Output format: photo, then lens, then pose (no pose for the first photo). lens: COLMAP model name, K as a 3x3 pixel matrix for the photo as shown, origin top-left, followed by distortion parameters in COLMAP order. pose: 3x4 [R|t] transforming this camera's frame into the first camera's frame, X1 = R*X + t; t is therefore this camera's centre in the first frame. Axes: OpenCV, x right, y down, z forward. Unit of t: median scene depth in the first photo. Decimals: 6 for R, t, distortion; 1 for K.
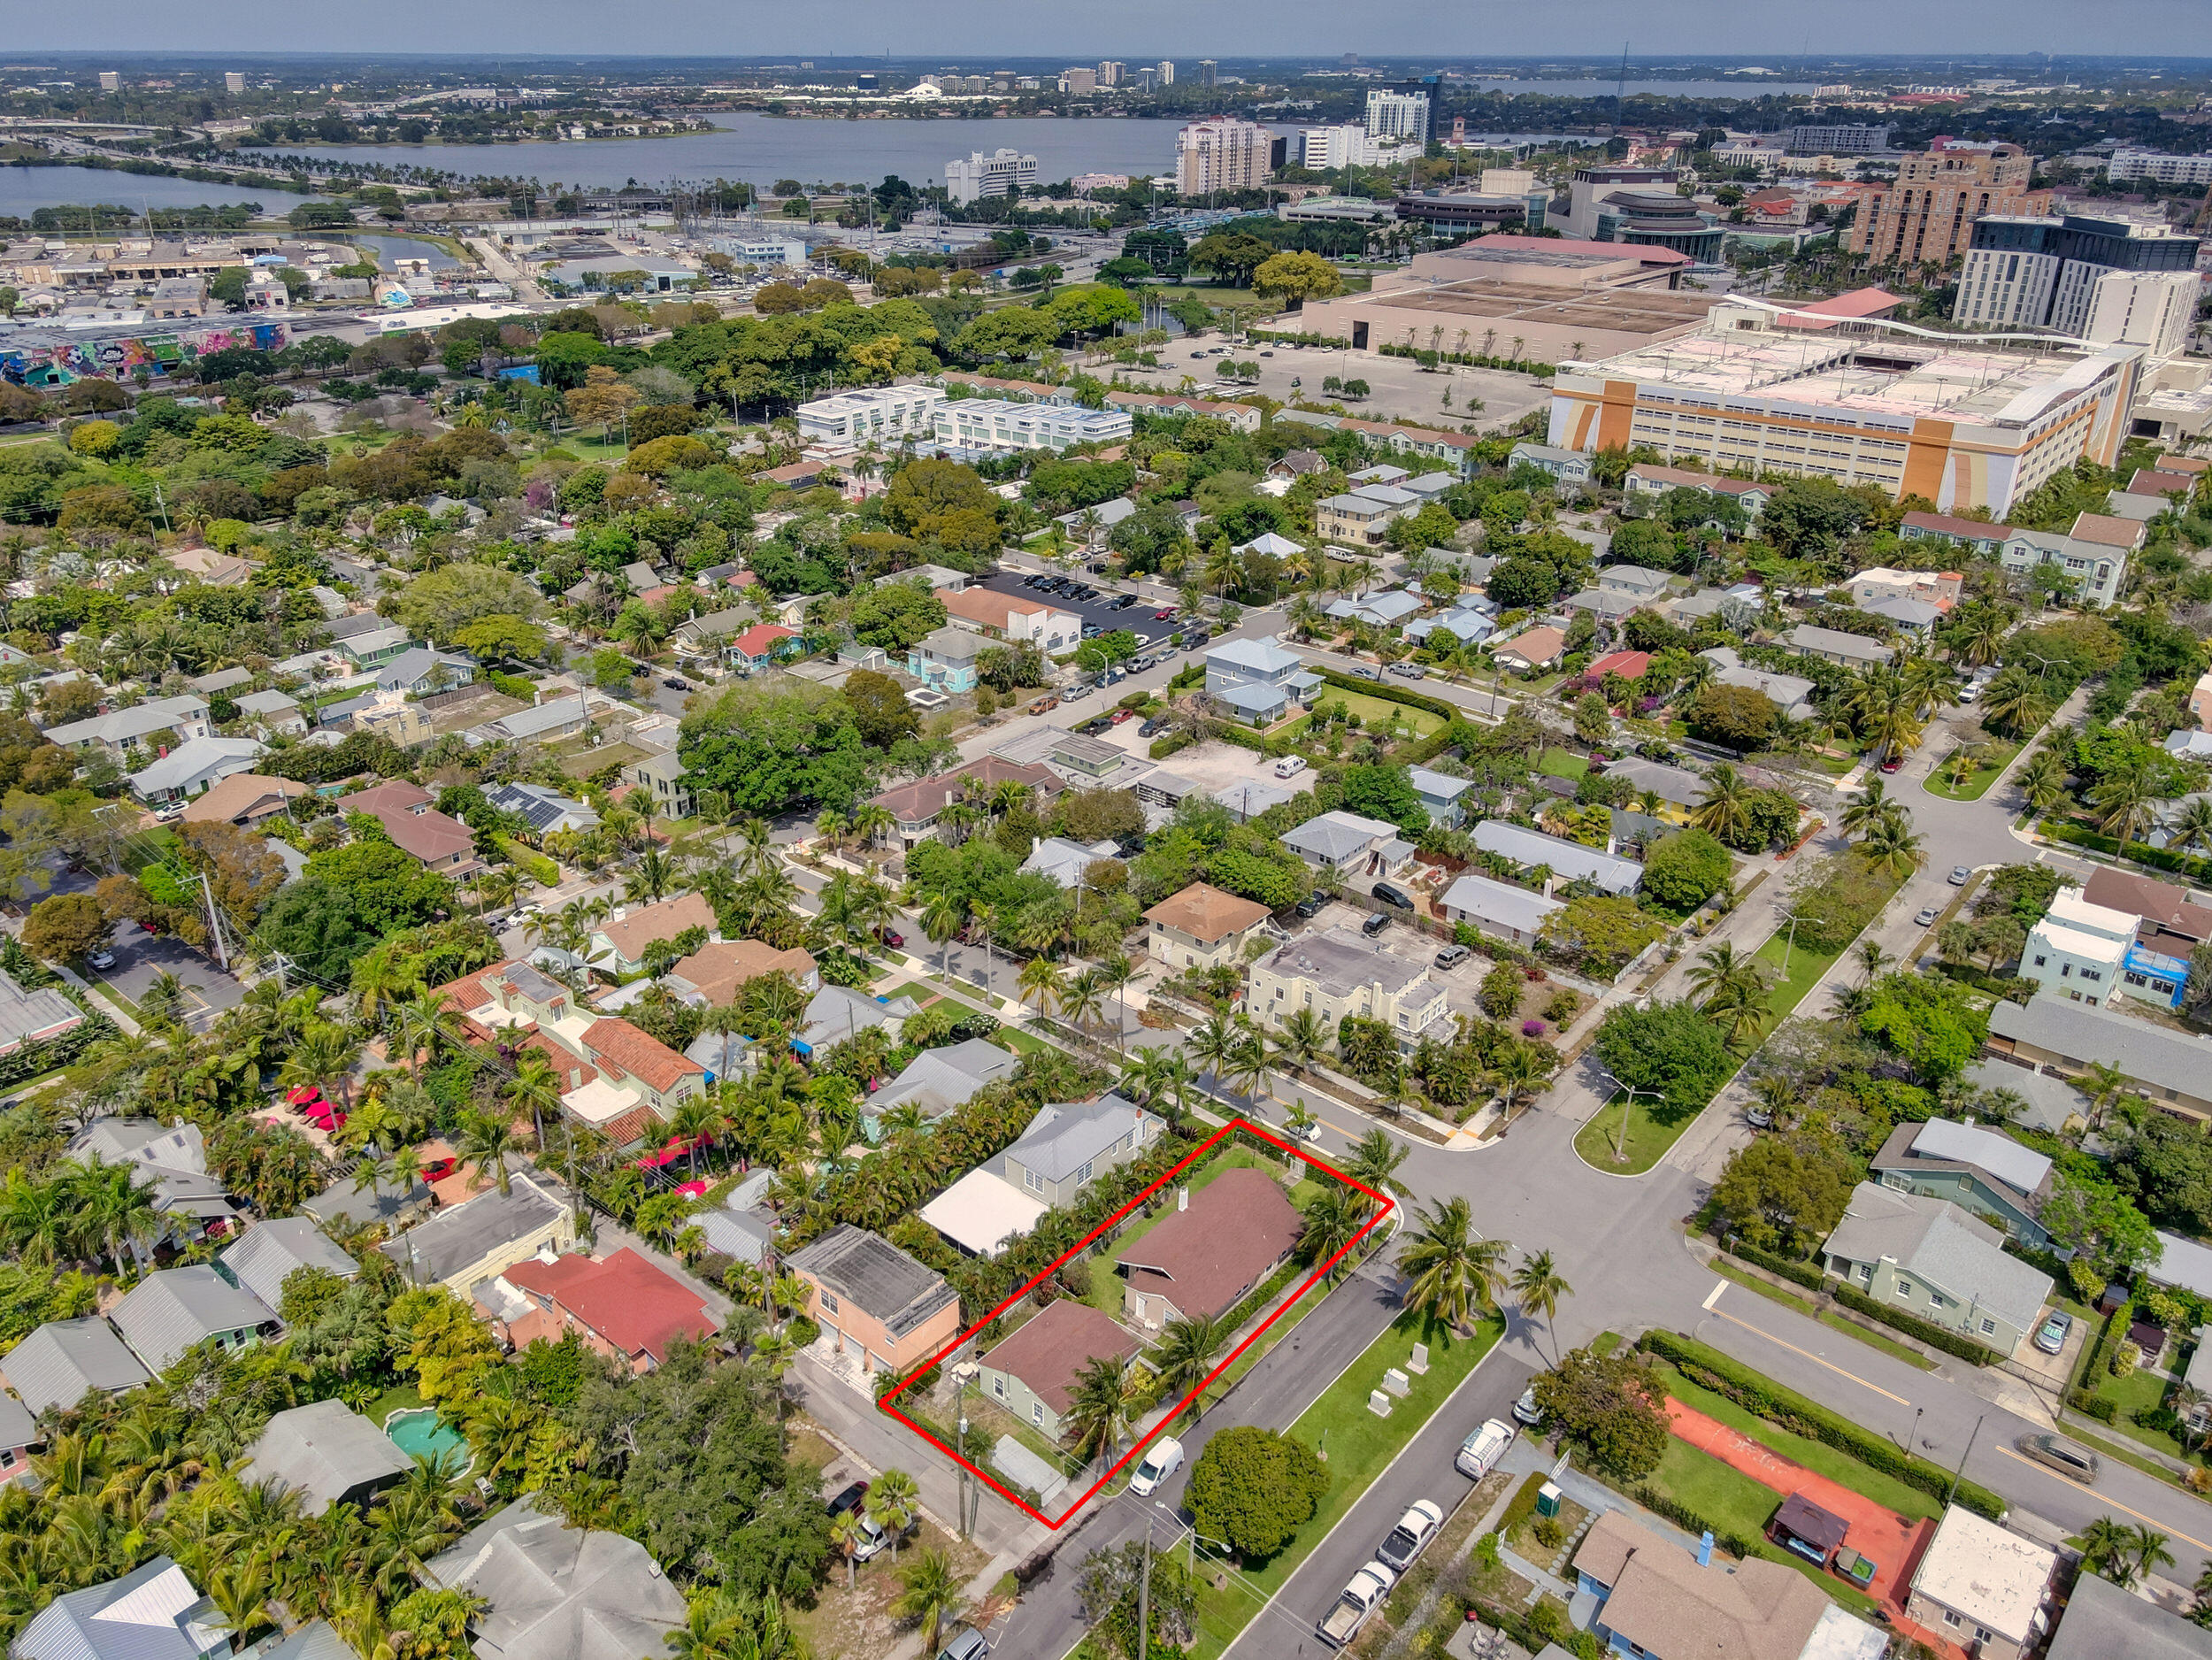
lens RADIAL K [[1652.2, 0, 1058.0], [0, 1652.2, 826.7], [0, 0, 1]] dist [0.010484, 0.013093]
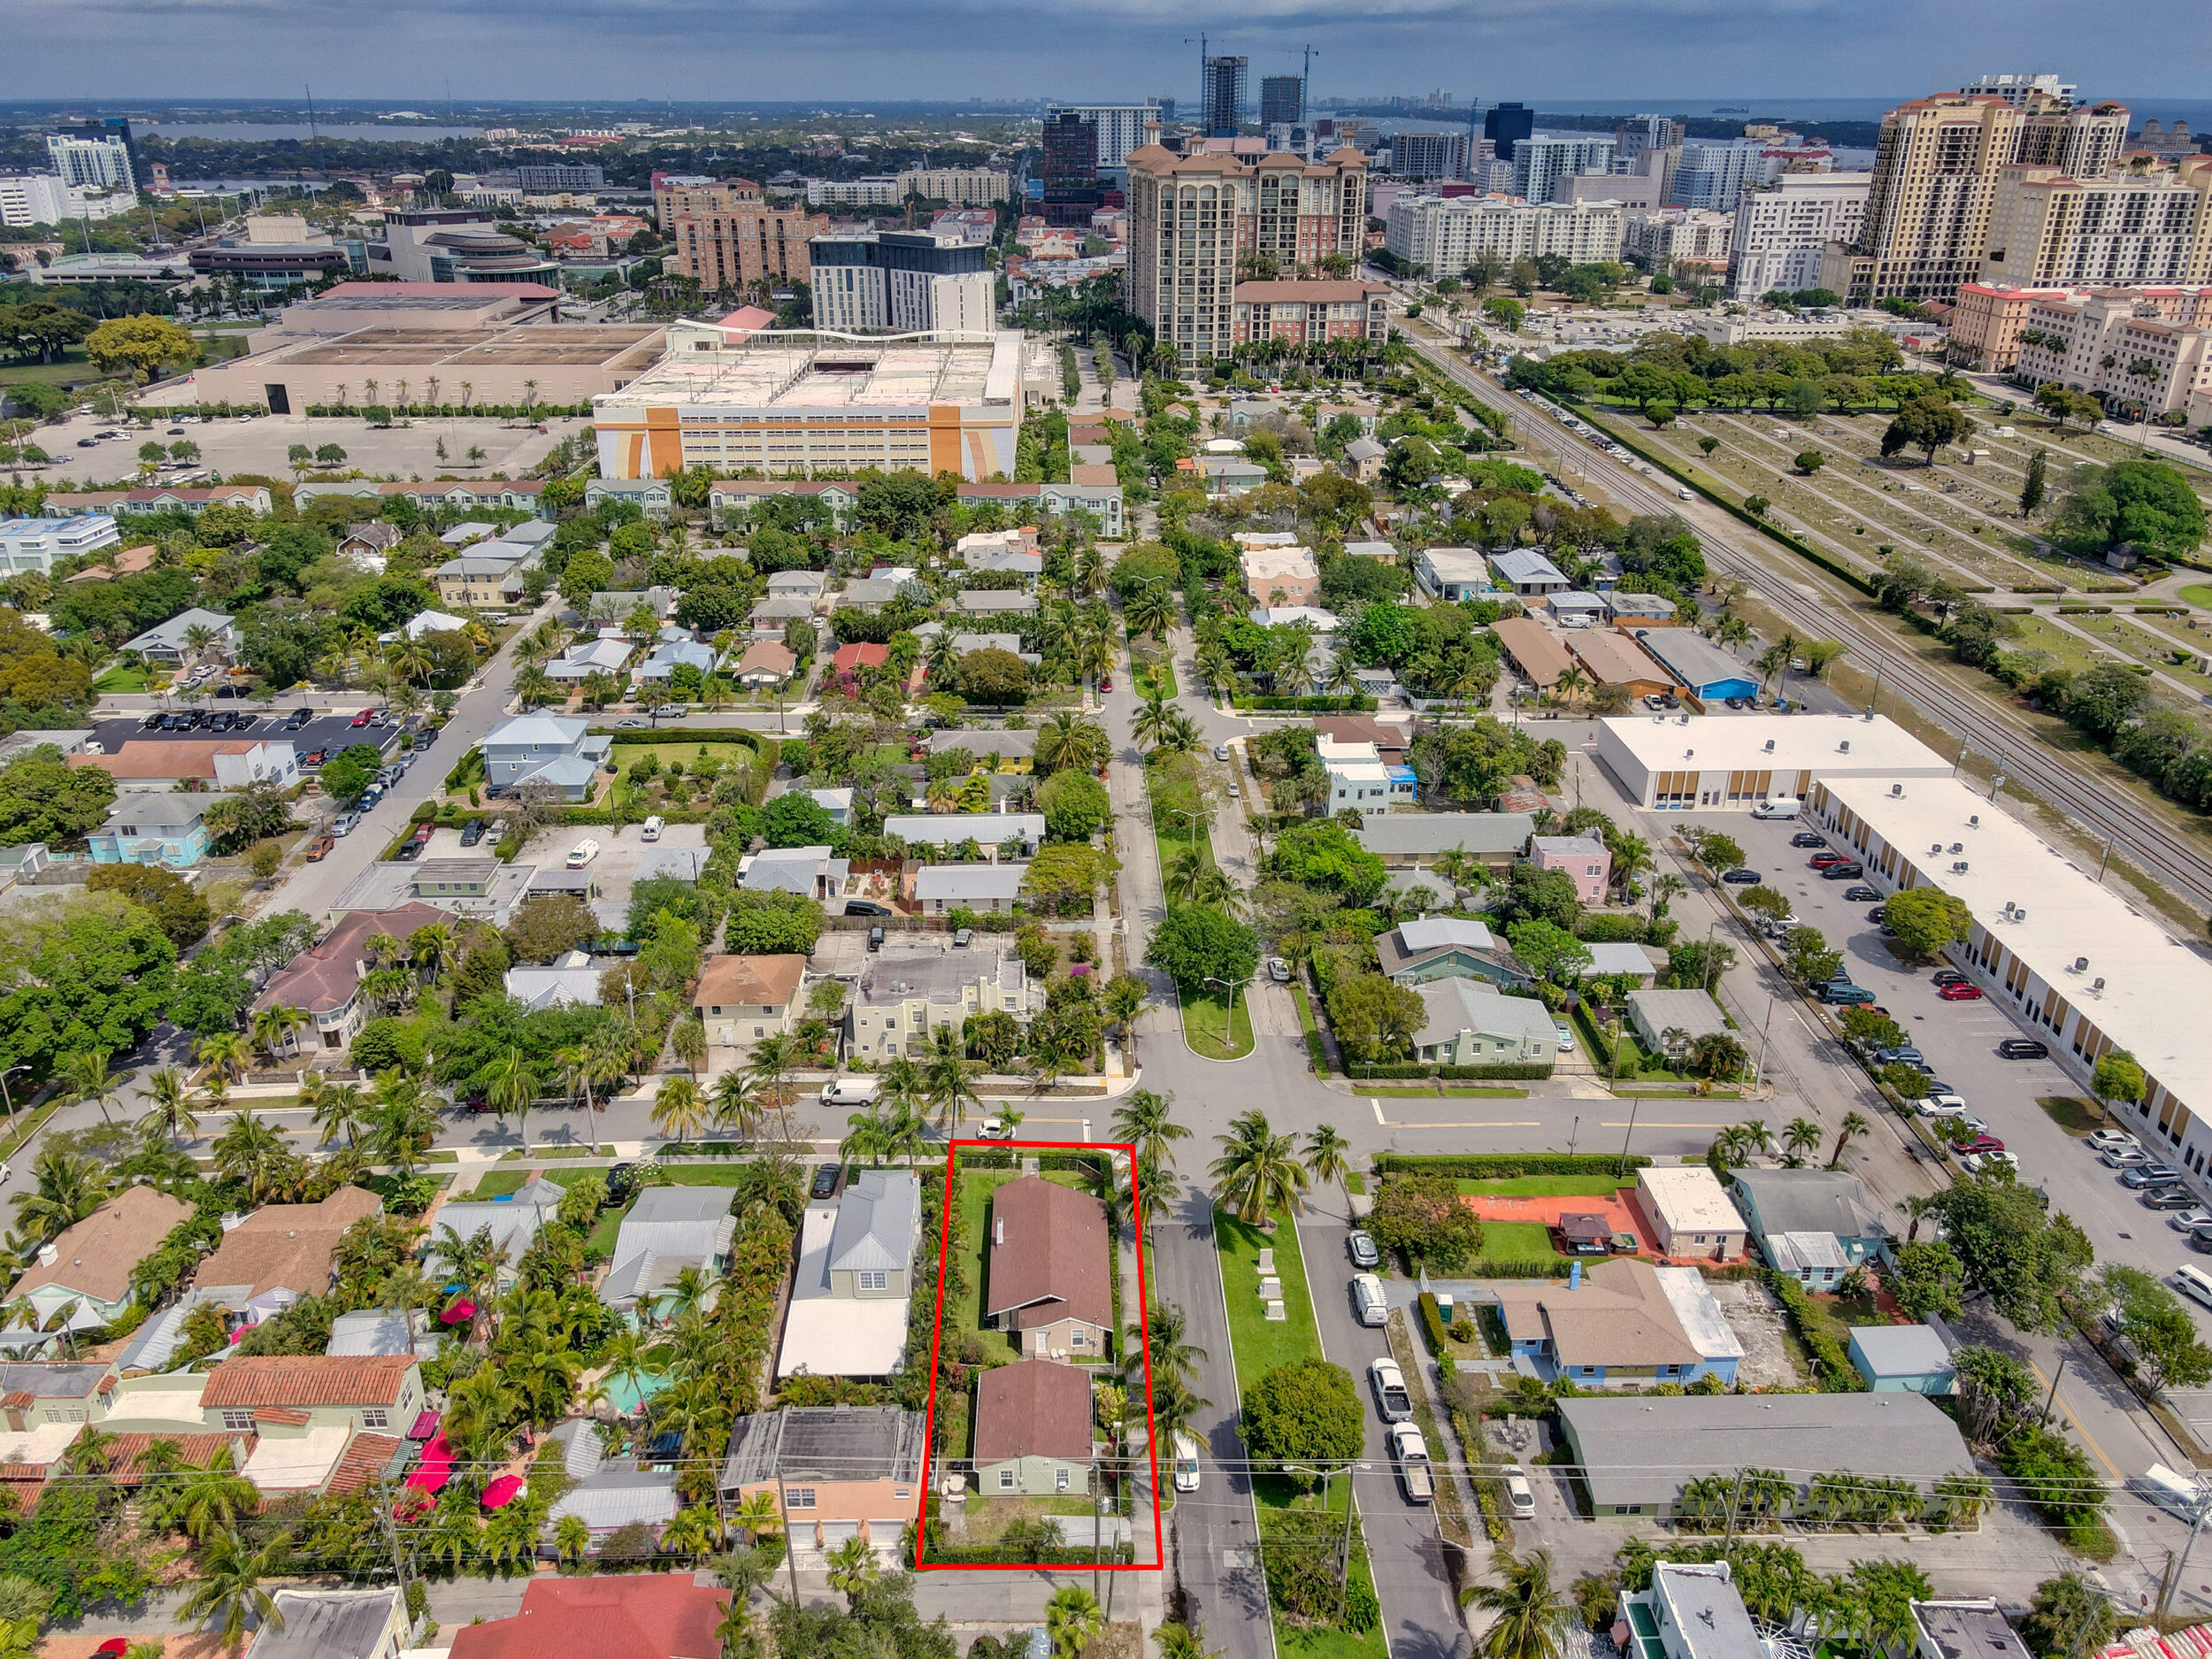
lens RADIAL K [[1650.6, 0, 1099.9], [0, 1650.6, 802.4], [0, 0, 1]] dist [0.022325, 0.004468]
pose [[0.739702, -0.268722, 0.616952, -0.226731], [0.290248, 0.954549, 0.067771, -0.036425], [-0.607122, 0.128939, 0.784078, 0.086637]]
